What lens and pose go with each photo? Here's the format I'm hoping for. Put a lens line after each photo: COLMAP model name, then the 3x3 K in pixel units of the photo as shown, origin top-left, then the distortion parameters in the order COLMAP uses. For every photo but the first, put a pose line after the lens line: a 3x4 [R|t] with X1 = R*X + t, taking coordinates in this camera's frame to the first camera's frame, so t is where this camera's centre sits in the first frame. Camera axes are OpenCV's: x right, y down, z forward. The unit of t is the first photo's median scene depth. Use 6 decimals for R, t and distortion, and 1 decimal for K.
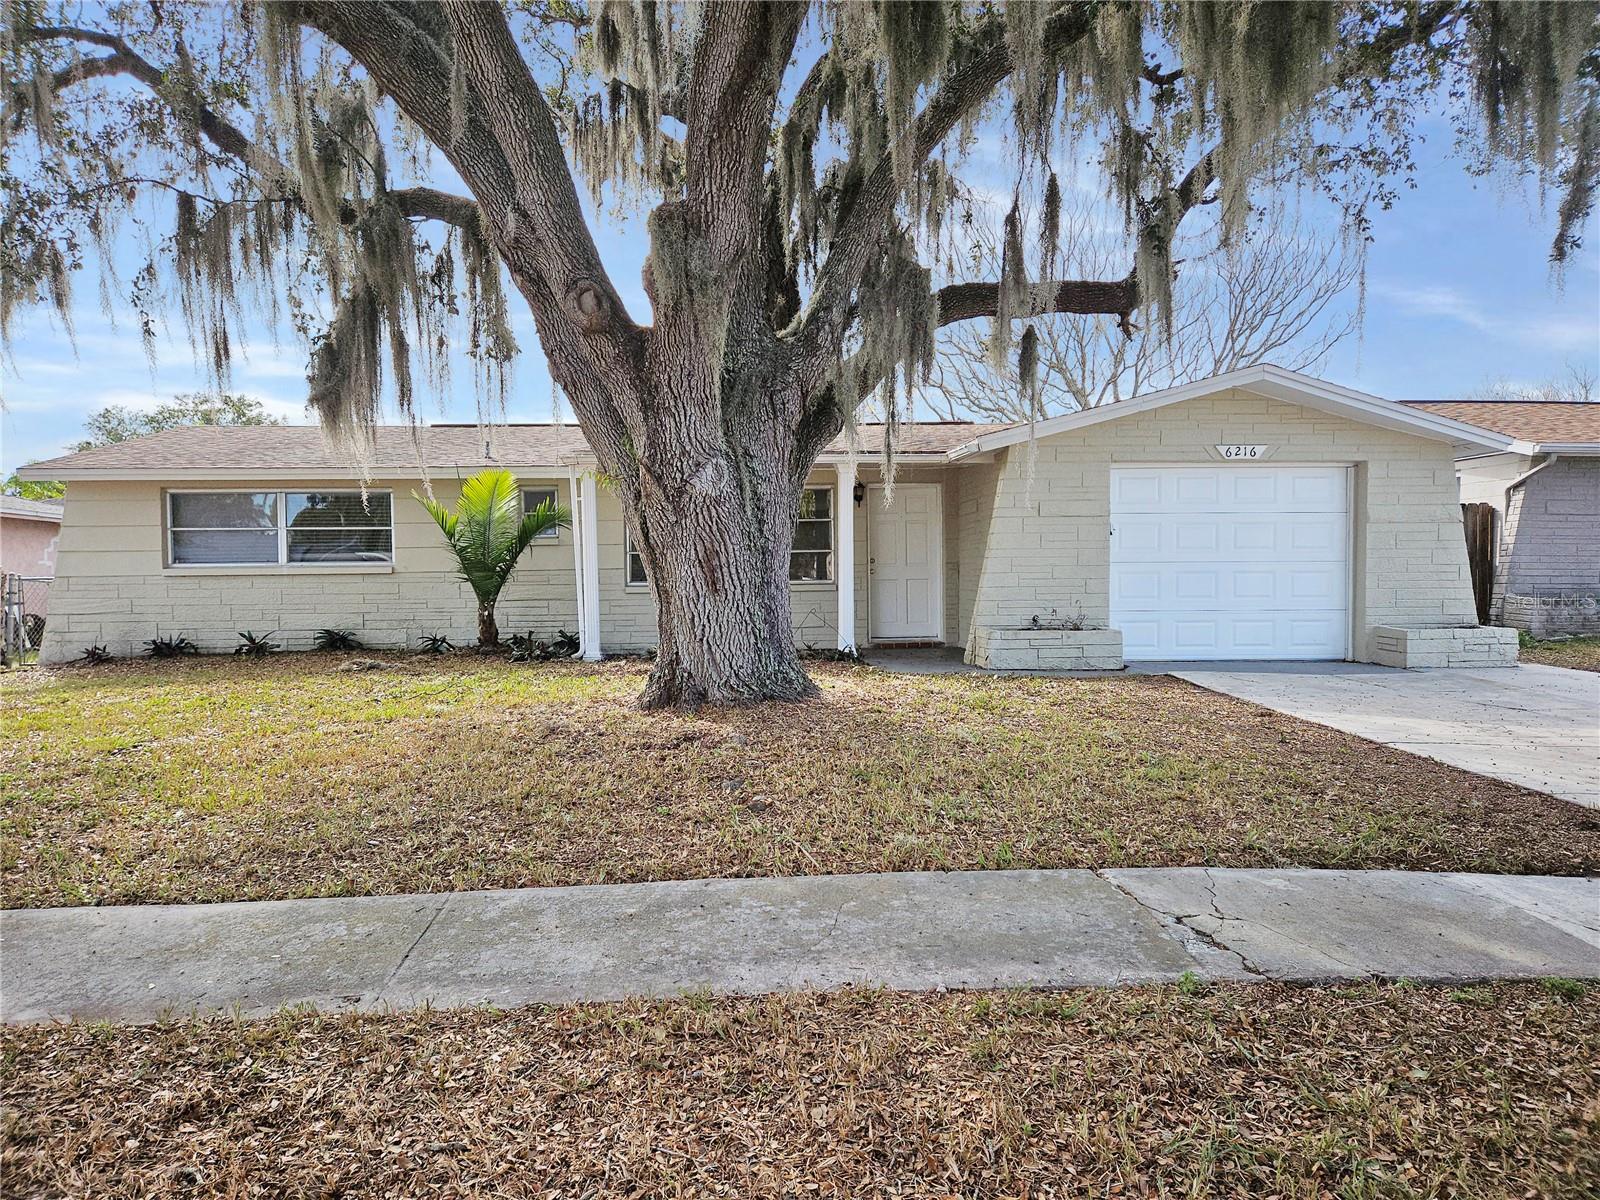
lens RADIAL K [[1056.2, 0, 803.2], [0, 1056.2, 608.8], [0, 0, 1]] dist [0.083197, -0.076538]
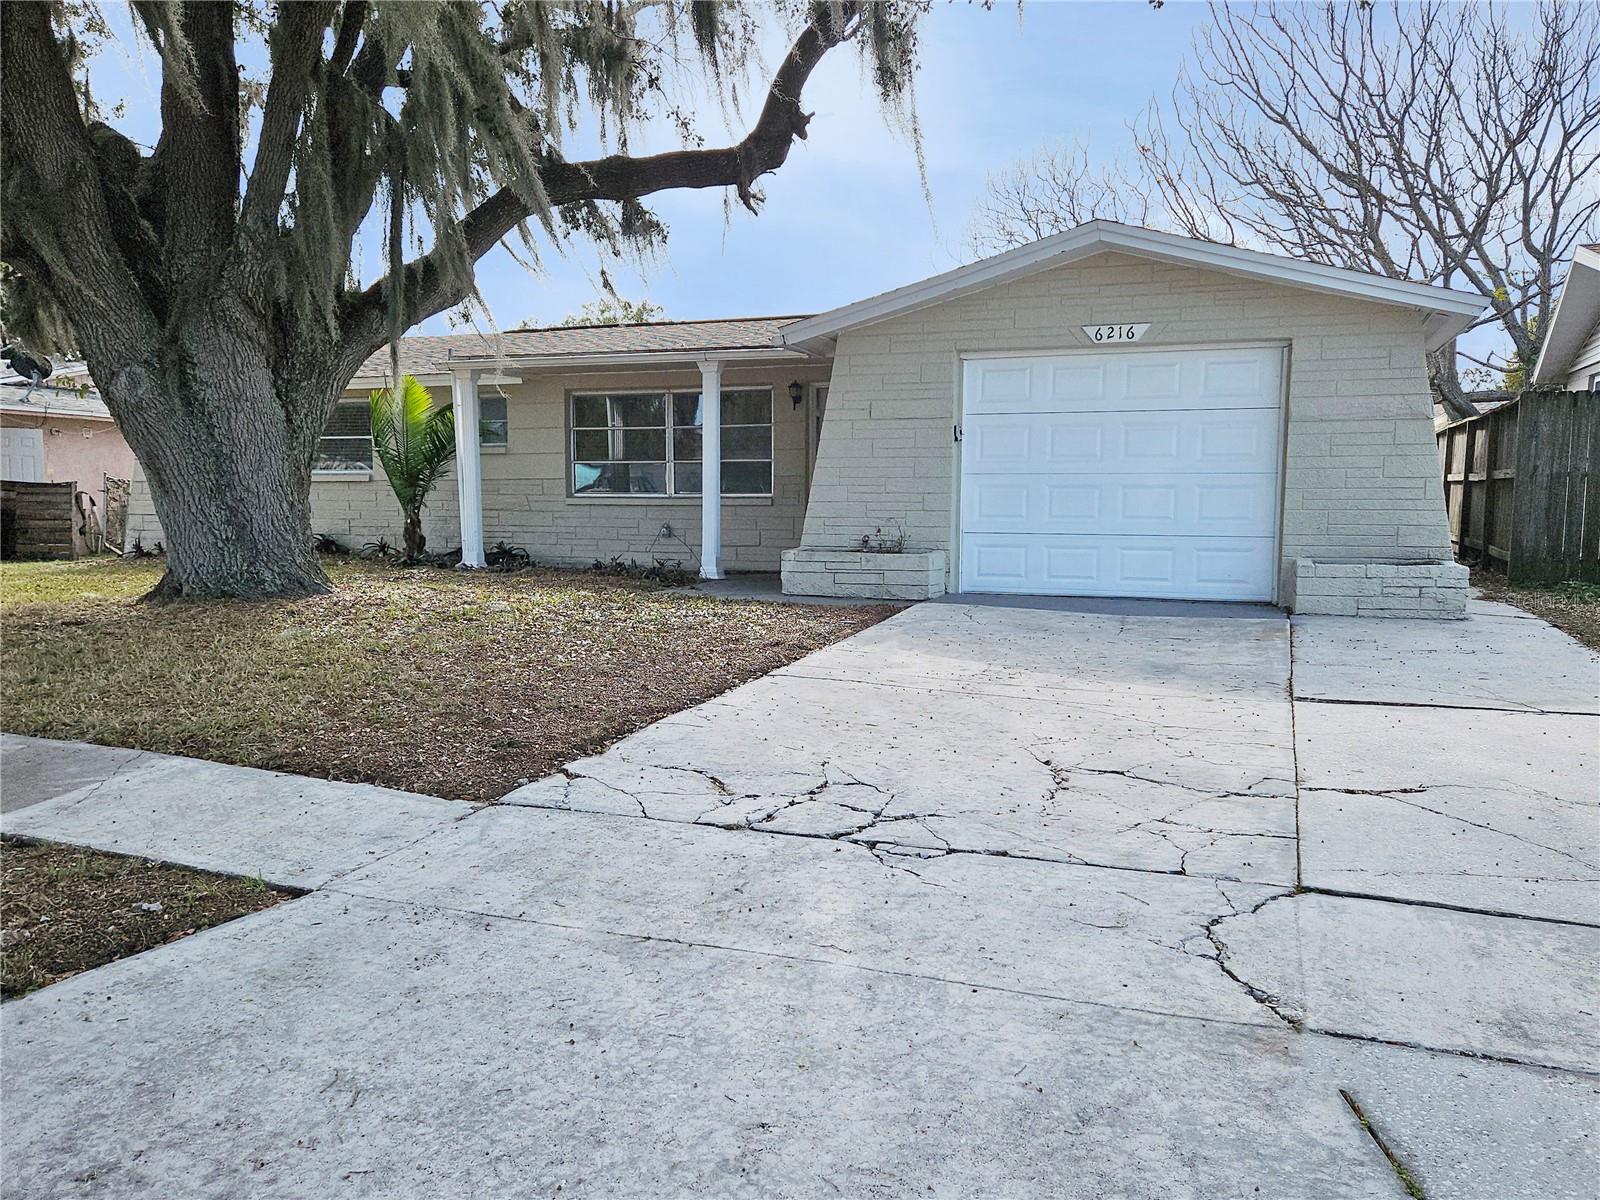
lens RADIAL K [[1256.0, 0, 800.0], [0, 1256.0, 644.8], [0, 0, 1]] dist [0.057941, -0.000768]
pose [[0.915563, 0.058495, -0.397899, 0.581975], [-0.023335, 0.995426, 0.092643, 0.001475], [0.401498, -0.075536, 0.912740, 0.034980]]
